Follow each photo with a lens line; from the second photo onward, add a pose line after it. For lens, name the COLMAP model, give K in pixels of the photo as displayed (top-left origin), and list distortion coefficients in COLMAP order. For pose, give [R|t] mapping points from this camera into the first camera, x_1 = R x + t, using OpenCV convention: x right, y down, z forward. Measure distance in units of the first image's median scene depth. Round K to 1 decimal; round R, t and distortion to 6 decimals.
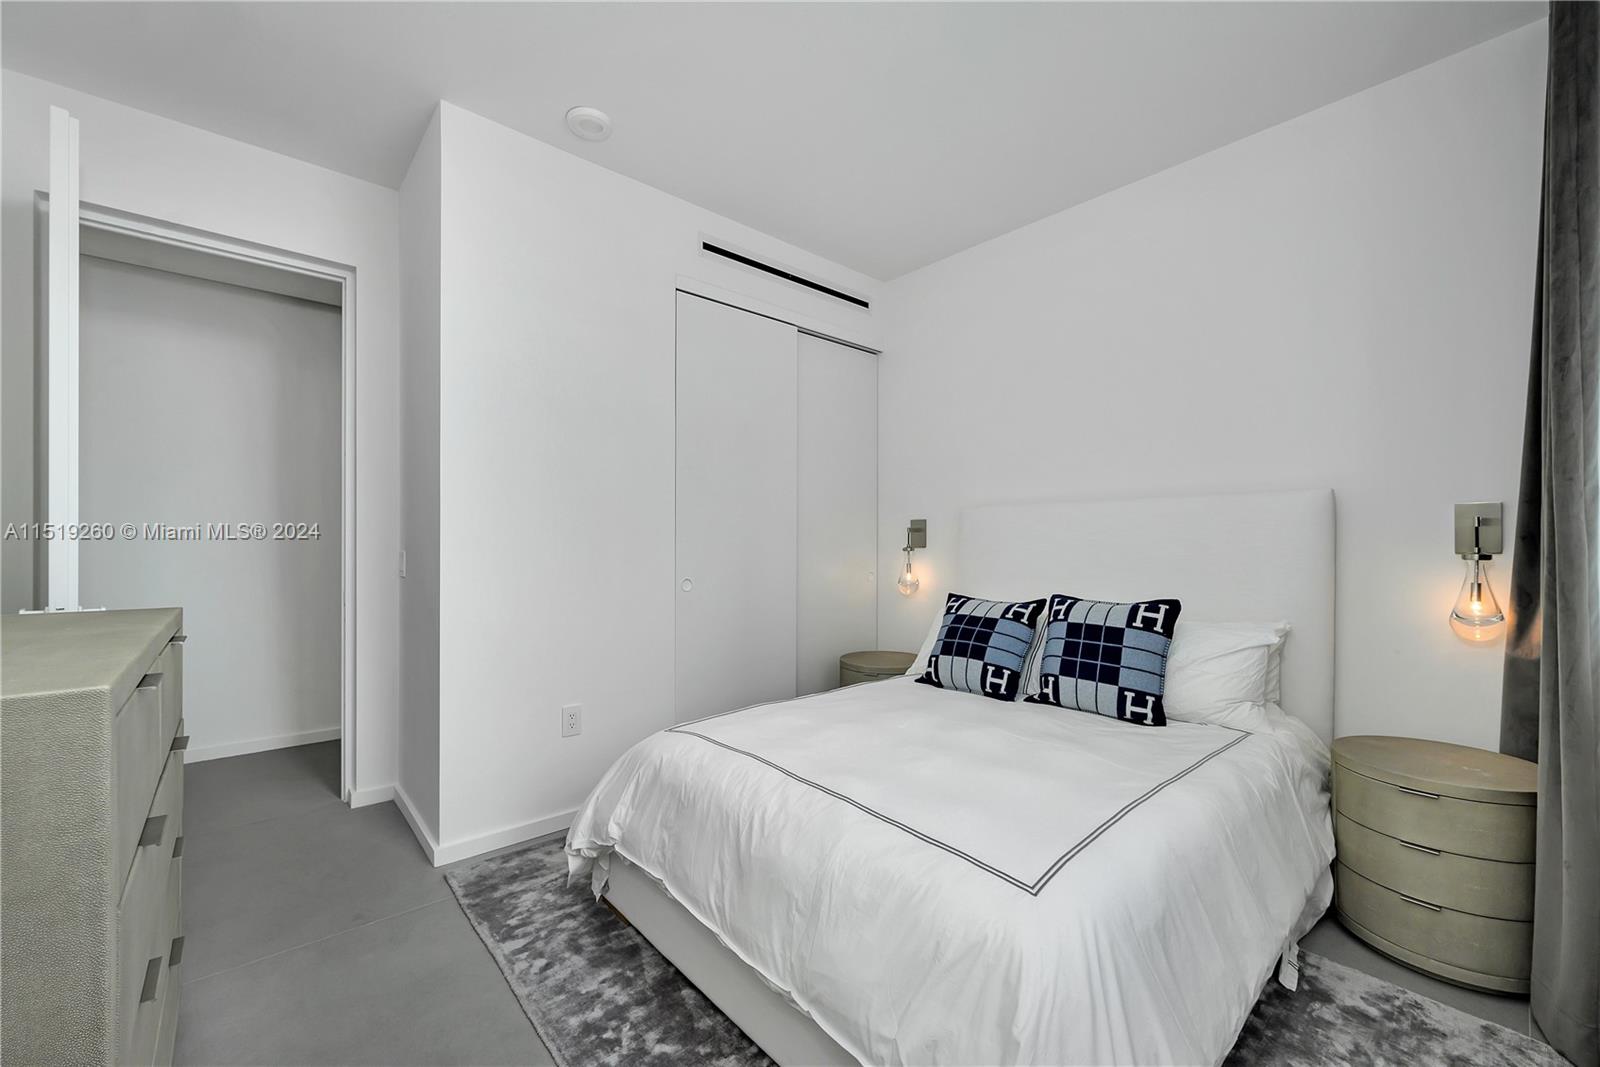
lens RADIAL K [[635.3, 0, 794.0], [0, 635.3, 543.8], [0, 0, 1]] dist [-0.001095, -0.000021]
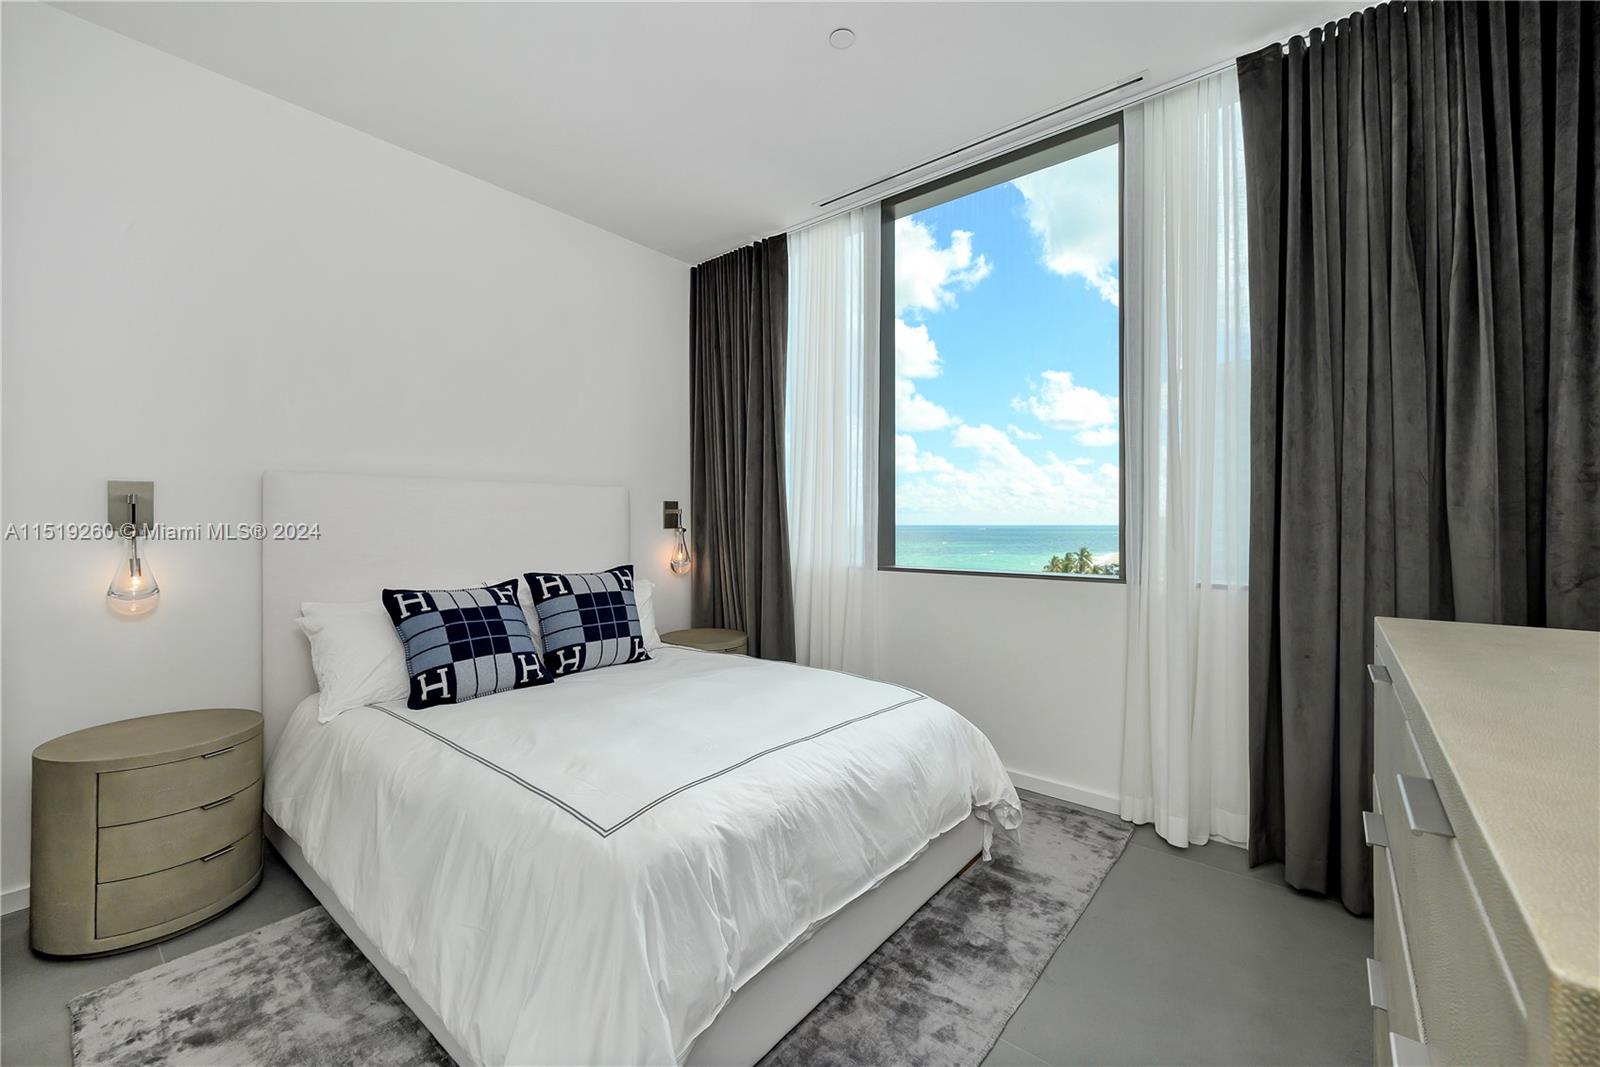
lens RADIAL K [[635.6, 0, 799.3], [0, 635.6, 526.7], [0, 0, 1]] dist [0.000268, 0.000027]
pose [[-0.155995, -0.009481, 0.987712, -0.701517], [-0.001644, 0.999955, 0.009339, -0.005173], [-0.987756, -0.000166, -0.156004, 0.775230]]
